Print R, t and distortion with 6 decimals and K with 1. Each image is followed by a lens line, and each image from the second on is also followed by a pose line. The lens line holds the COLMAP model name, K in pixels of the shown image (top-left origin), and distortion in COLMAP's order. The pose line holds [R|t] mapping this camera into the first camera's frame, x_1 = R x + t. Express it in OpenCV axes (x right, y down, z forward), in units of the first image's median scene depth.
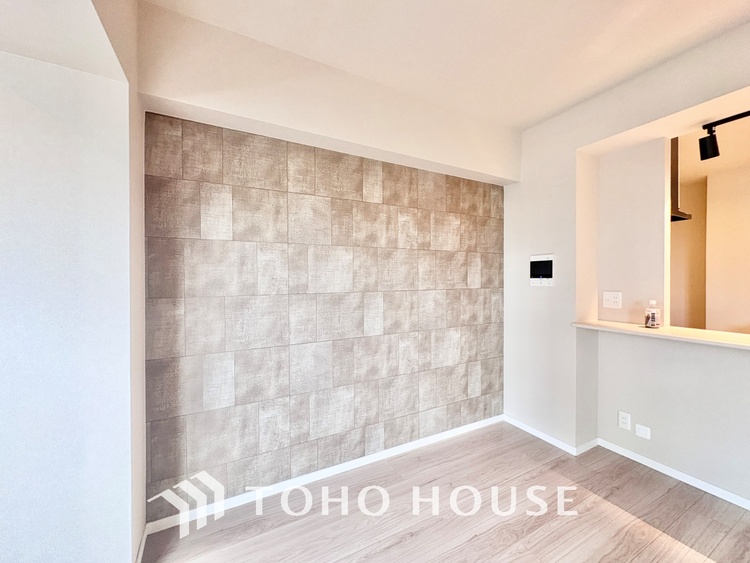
lens RADIAL K [[298.9, 0, 375.0], [0, 298.9, 281.5], [0, 0, 1]] dist [-0.000974, -0.000004]
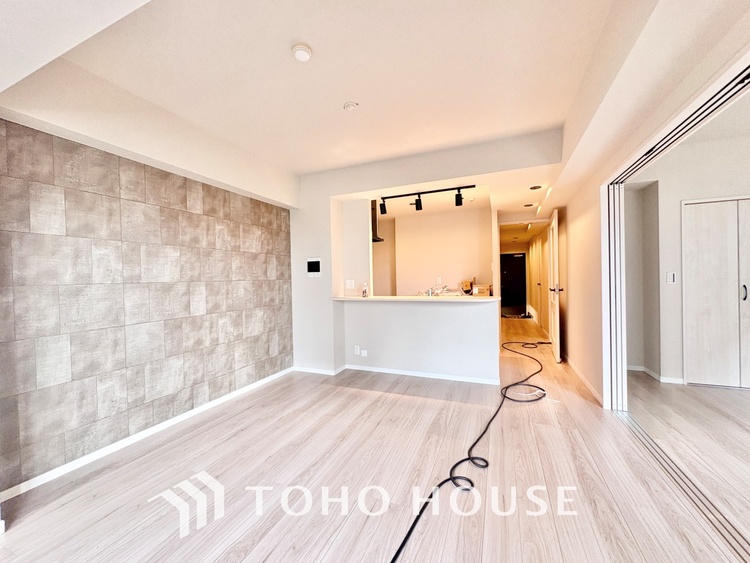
lens RADIAL K [[298.9, 0, 375.0], [0, 298.9, 281.5], [0, 0, 1]] dist [-0.000974, -0.000004]
pose [[0.771169, -0.019872, 0.636320, -0.229196], [0.024734, 0.999693, 0.001245, 0.049458], [-0.636149, 0.014779, 0.771424, -0.480504]]
